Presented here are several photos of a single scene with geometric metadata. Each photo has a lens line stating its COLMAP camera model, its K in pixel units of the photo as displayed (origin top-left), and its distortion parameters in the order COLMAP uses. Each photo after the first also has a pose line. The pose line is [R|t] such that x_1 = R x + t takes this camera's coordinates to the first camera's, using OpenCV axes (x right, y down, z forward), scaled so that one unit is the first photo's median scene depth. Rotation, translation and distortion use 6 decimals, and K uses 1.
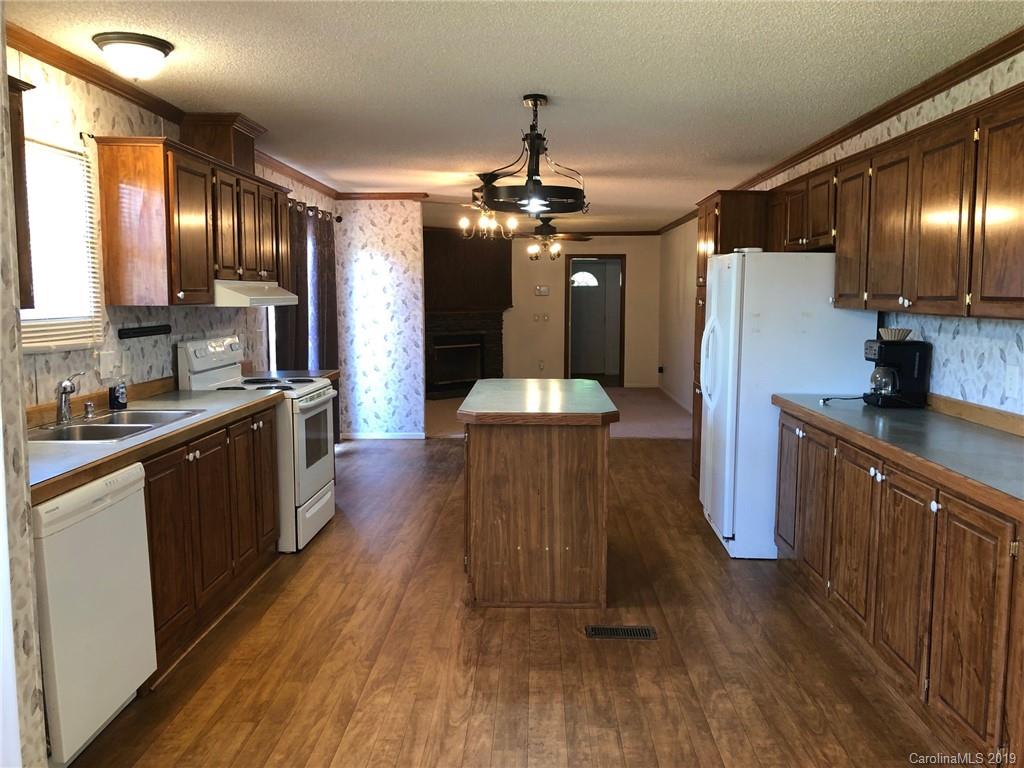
lens RADIAL K [[836.8, 0, 511.7], [0, 836.8, 385.6], [0, 0, 1]] dist [0.037321, -0.040216]
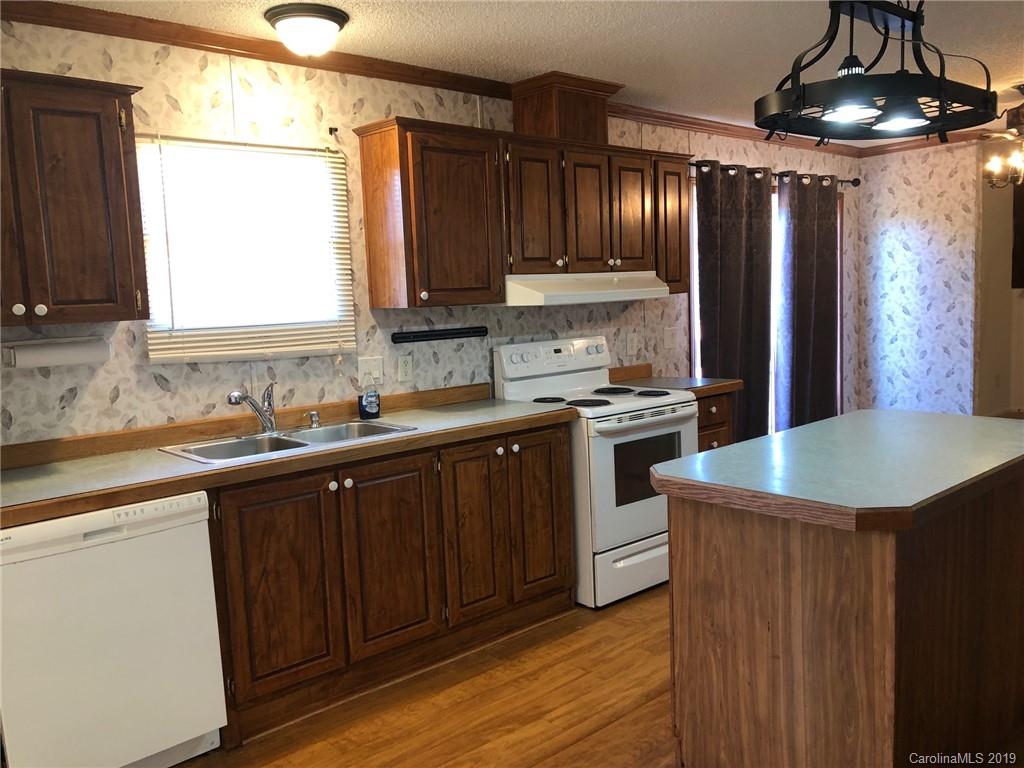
lens RADIAL K [[836.8, 0, 508.3], [0, 836.8, 383.7], [0, 0, 1]] dist [0.037321, -0.040216]
pose [[0.686954, 0.052992, -0.724766, 0.286265], [-0.041072, 0.998575, 0.034082, -0.045216], [0.725539, 0.006355, 0.688152, 0.428701]]
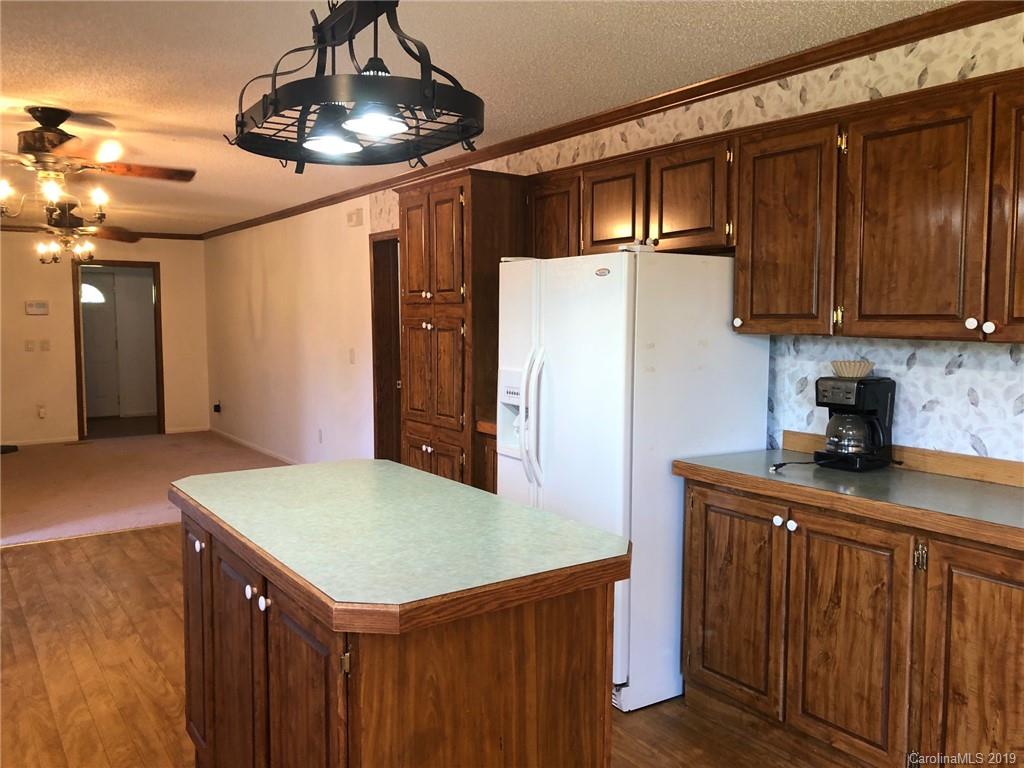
lens RADIAL K [[836.8, 0, 512.2], [0, 836.8, 377.6], [0, 0, 1]] dist [0.037321, -0.040216]
pose [[0.803382, -0.045182, 0.593747, -0.205212], [0.064664, 0.997840, -0.011563, -0.060473], [-0.591942, 0.047684, 0.804569, 0.555935]]
